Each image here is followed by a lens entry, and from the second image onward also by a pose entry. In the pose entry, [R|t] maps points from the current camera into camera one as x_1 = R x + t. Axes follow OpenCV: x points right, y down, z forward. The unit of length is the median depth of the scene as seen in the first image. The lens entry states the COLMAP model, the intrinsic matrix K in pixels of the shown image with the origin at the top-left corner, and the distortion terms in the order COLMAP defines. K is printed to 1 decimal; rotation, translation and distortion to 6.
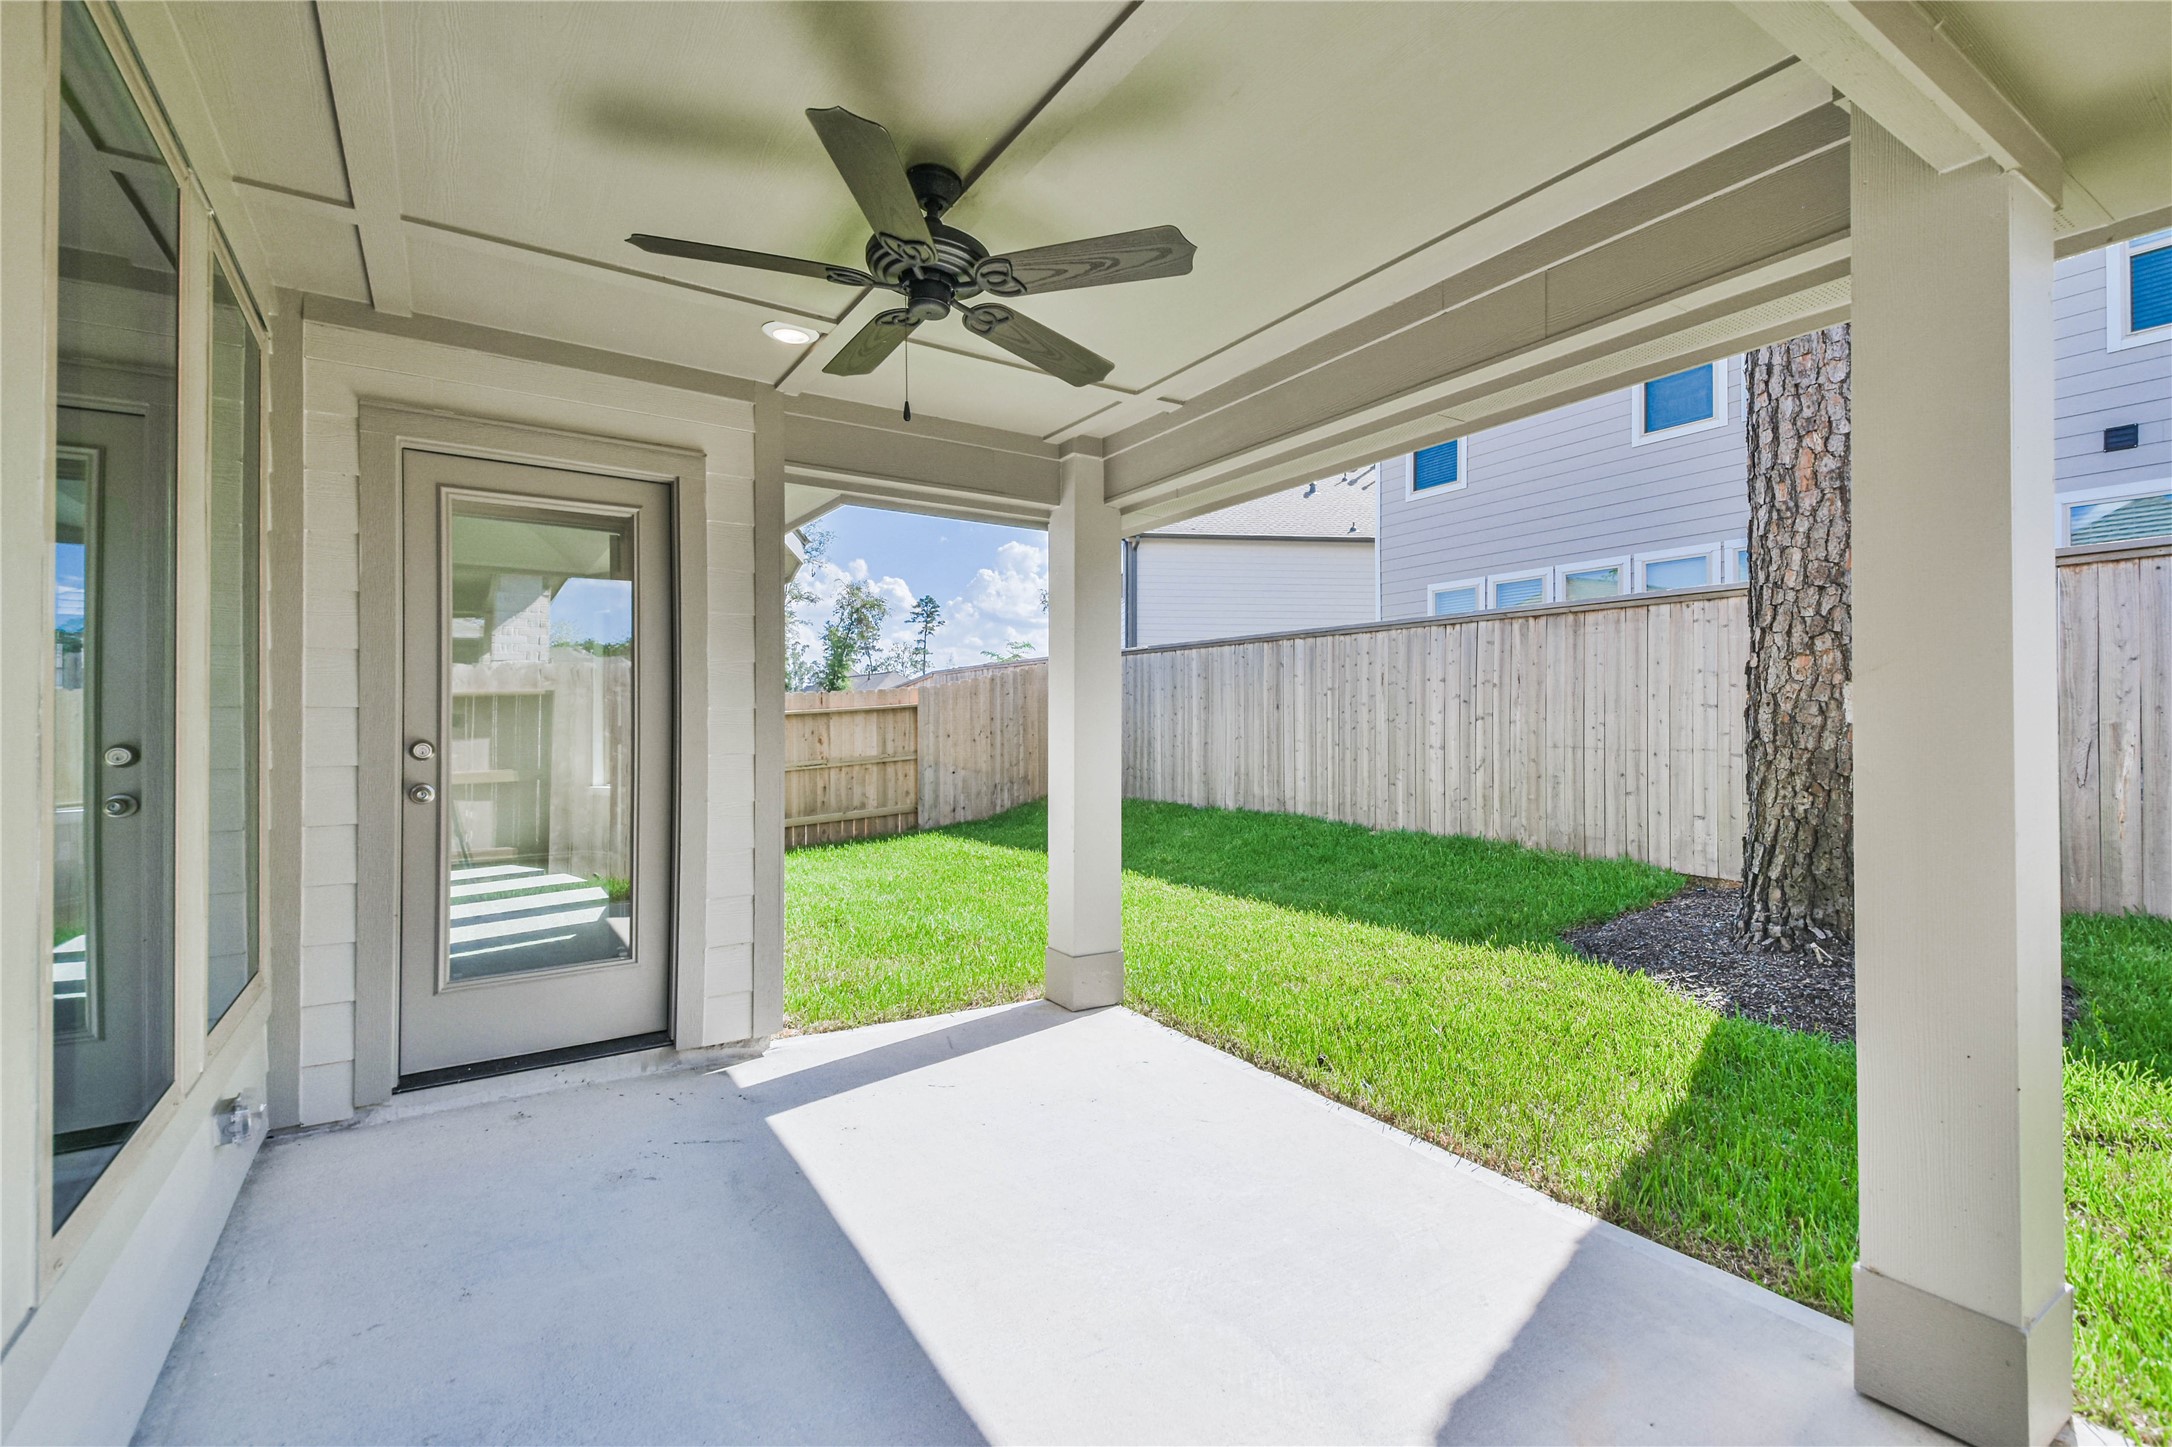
lens RADIAL K [[970.6, 0, 1087.5], [0, 970.6, 719.8], [0, 0, 1]] dist [0.047475, -0.004178]
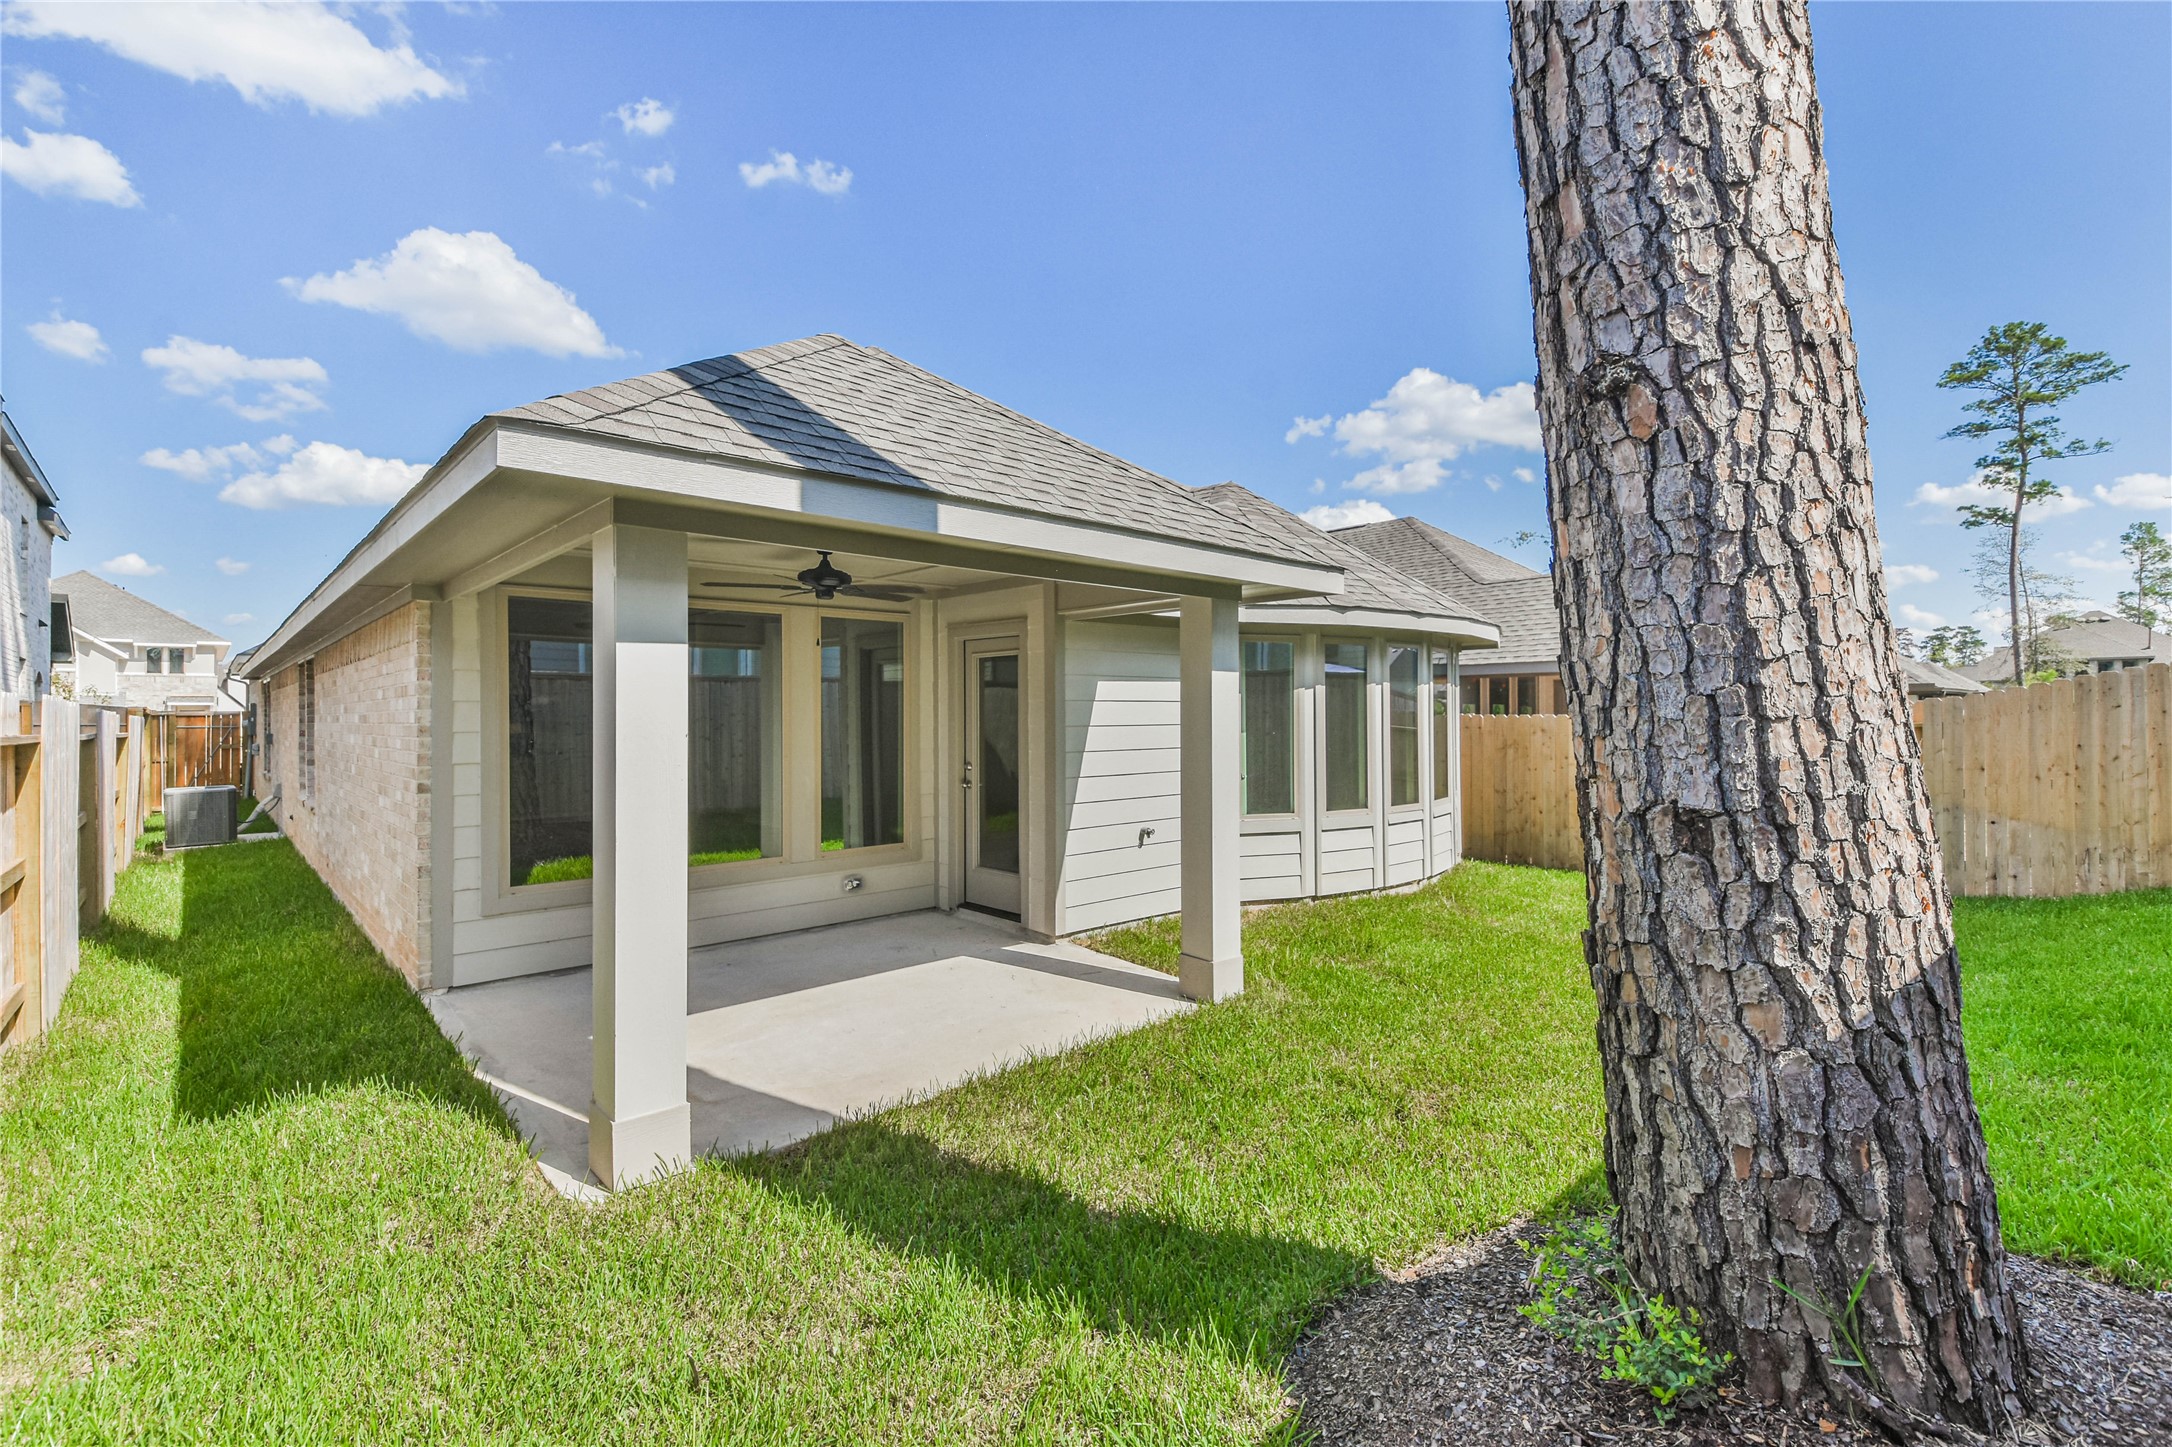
lens RADIAL K [[970.6, 0, 1082.0], [0, 970.6, 718.6], [0, 0, 1]] dist [0.047475, -0.004178]
pose [[0.152069, 0.000902, -0.988369, 0.466036], [0.005312, 0.999984, 0.001730, -0.024012], [0.988356, -0.005513, 0.152062, 0.256864]]
